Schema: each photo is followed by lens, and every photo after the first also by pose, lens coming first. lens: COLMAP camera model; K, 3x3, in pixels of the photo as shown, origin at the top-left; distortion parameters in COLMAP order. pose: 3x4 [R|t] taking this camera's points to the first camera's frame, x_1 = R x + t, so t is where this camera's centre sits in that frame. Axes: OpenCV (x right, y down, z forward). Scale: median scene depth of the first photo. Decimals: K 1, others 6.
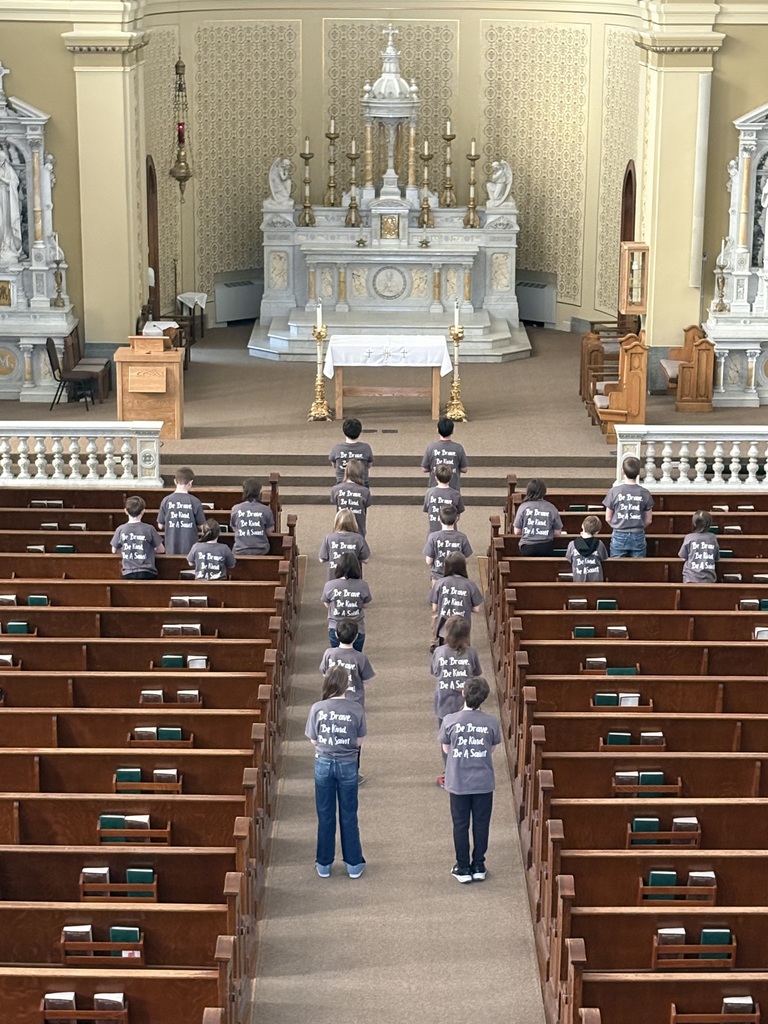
lens RADIAL K [[2043.7, 0, 384.0], [0, 2043.7, 512.0], [0, 0, 1]] dist [0.329862, -0.038721]
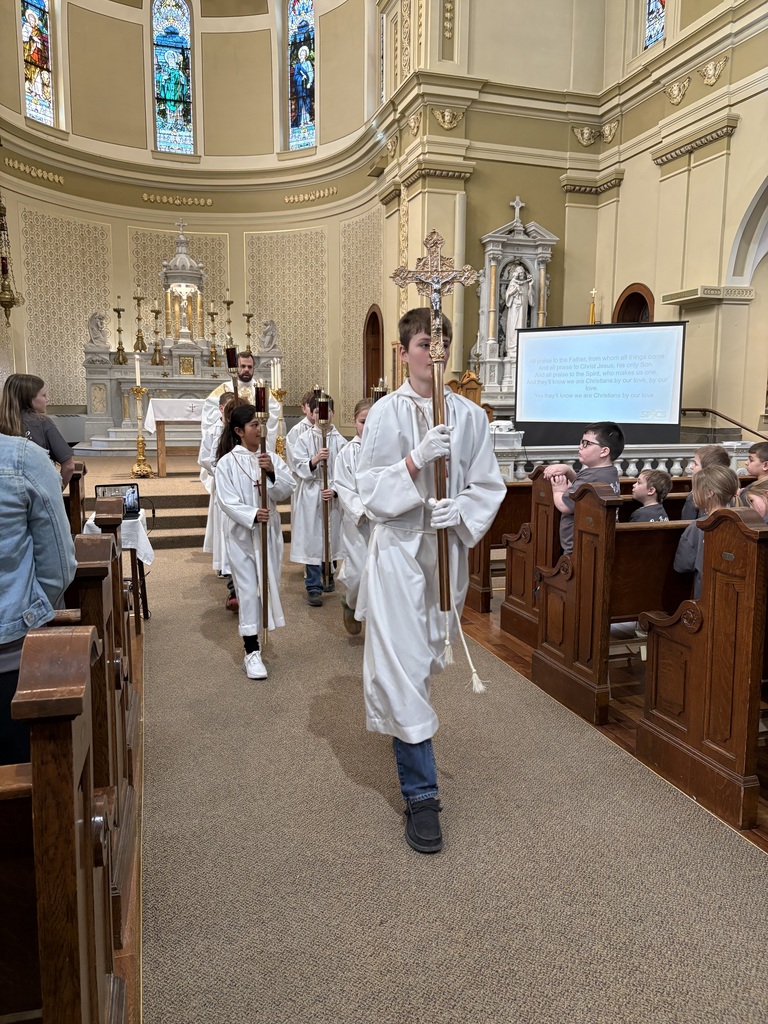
lens RADIAL K [[771.5, 0, 384.0], [0, 771.5, 512.0], [0, 0, 1]] dist [0.037984, -0.151250]
pose [[0.956884, -0.043864, 0.287139, -0.022931], [0.075003, 0.992321, -0.098358, 0.013275], [-0.280619, 0.115653, 0.952826, 0.502918]]
